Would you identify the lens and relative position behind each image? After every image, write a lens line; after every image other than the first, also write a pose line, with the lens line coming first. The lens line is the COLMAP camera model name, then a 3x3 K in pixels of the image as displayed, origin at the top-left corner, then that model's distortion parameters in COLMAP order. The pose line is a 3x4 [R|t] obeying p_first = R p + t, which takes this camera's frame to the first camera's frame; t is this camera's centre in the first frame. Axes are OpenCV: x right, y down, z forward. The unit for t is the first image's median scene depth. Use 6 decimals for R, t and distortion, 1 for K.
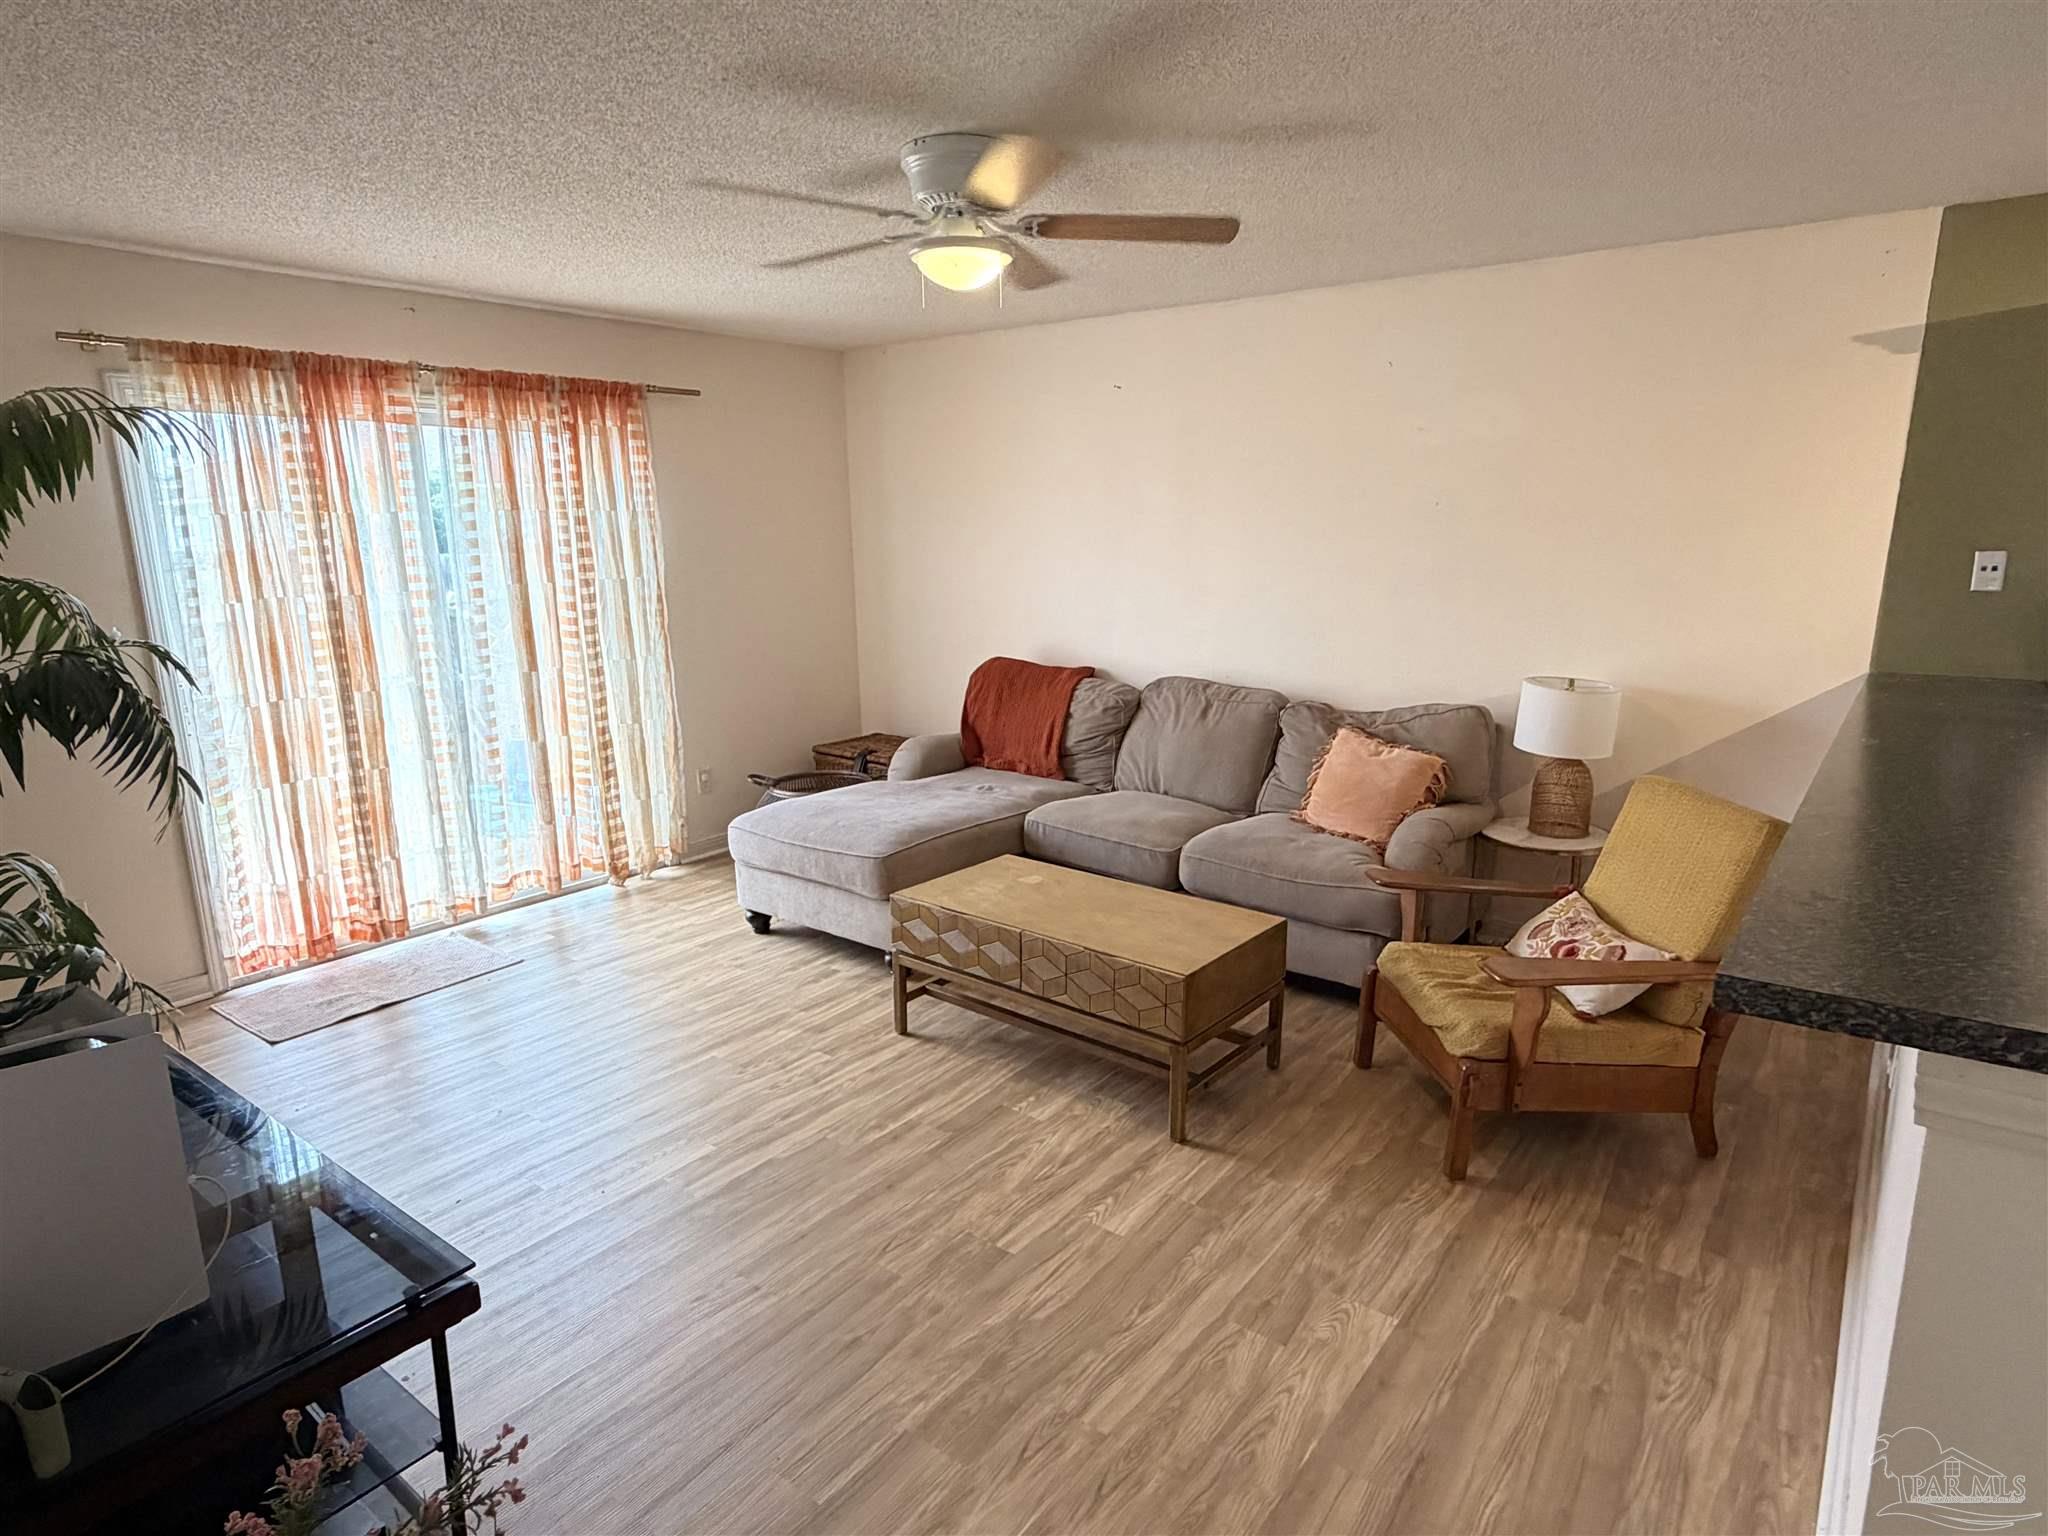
lens RADIAL K [[1151.8, 0, 1025.2], [0, 1151.8, 768.2], [0, 0, 1]] dist [0.000179, 0.000522]
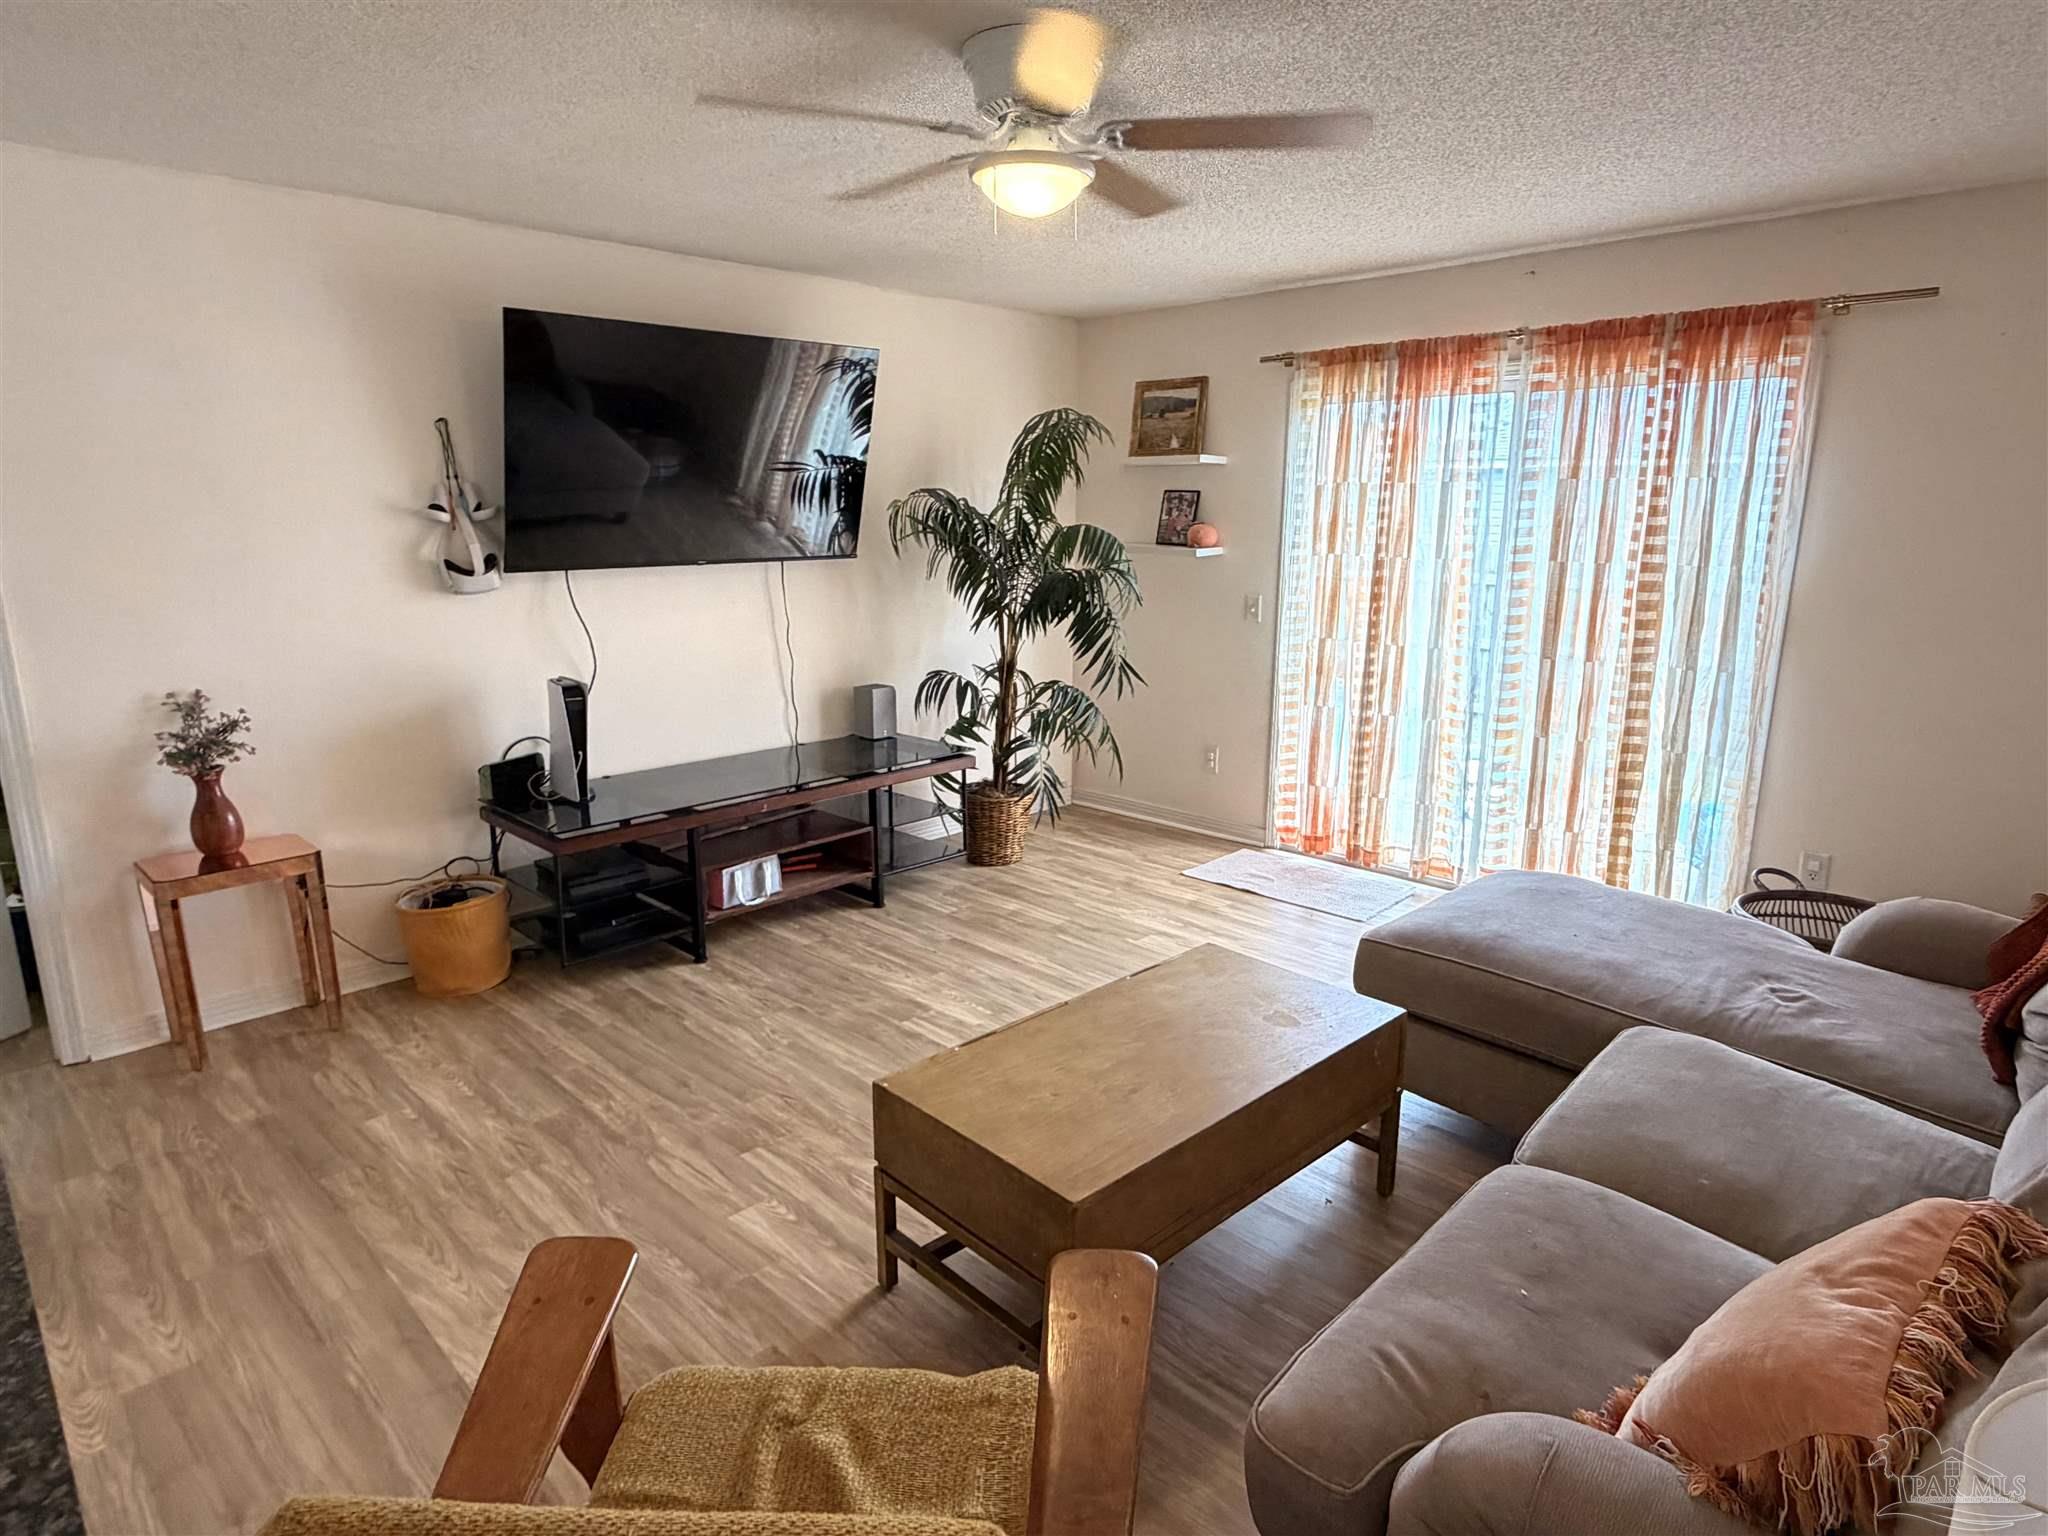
lens RADIAL K [[1151.8, 0, 1025.2], [0, 1151.8, 768.2], [0, 0, 1]] dist [0.000179, 0.000522]
pose [[-0.120086, 0.234874, -0.964579, 0.573451], [-0.210159, 0.943576, 0.255924, -0.165625], [0.970264, 0.233448, -0.063950, 0.762727]]
